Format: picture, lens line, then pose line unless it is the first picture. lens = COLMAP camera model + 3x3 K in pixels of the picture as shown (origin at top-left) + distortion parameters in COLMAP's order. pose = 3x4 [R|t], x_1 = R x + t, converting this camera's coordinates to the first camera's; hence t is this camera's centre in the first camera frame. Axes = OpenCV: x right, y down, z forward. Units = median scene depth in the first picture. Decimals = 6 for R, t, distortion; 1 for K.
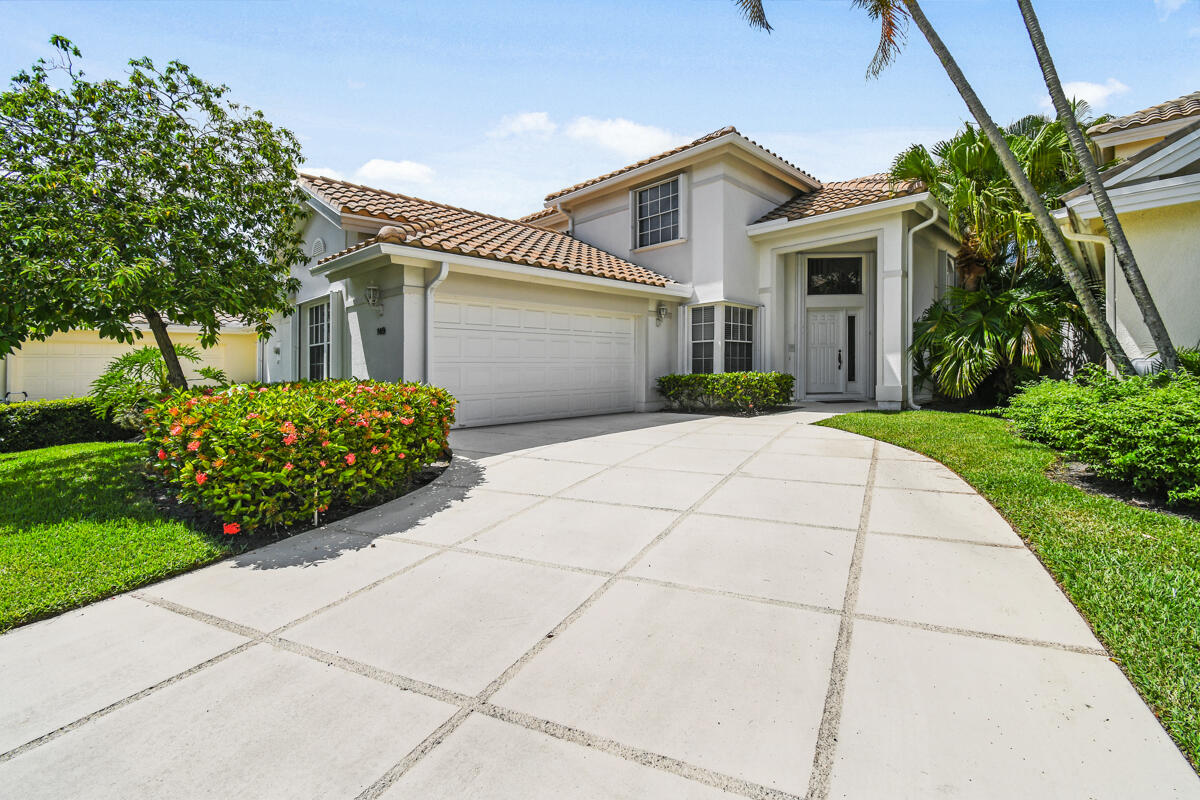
lens RADIAL K [[536.8, 0, 601.1], [0, 536.8, 400.1], [0, 0, 1]] dist [0.010794, -0.000458]
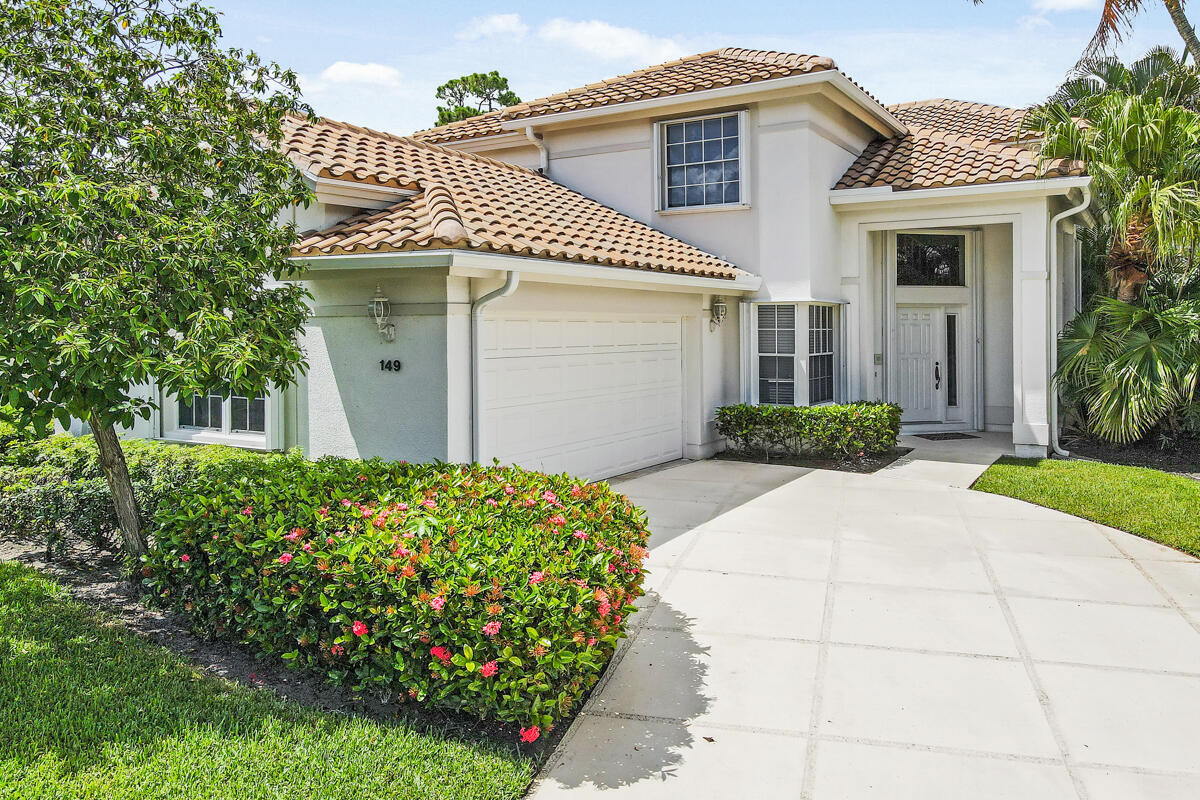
lens RADIAL K [[886.1, 0, 610.1], [0, 886.1, 371.4], [0, 0, 1]] dist [0.004972, 0.017807]
pose [[0.976162, 0.003145, 0.217019, -0.270956], [-0.001118, 0.999955, -0.009461, -0.078782], [-0.217038, 0.008992, 0.976122, -0.069118]]
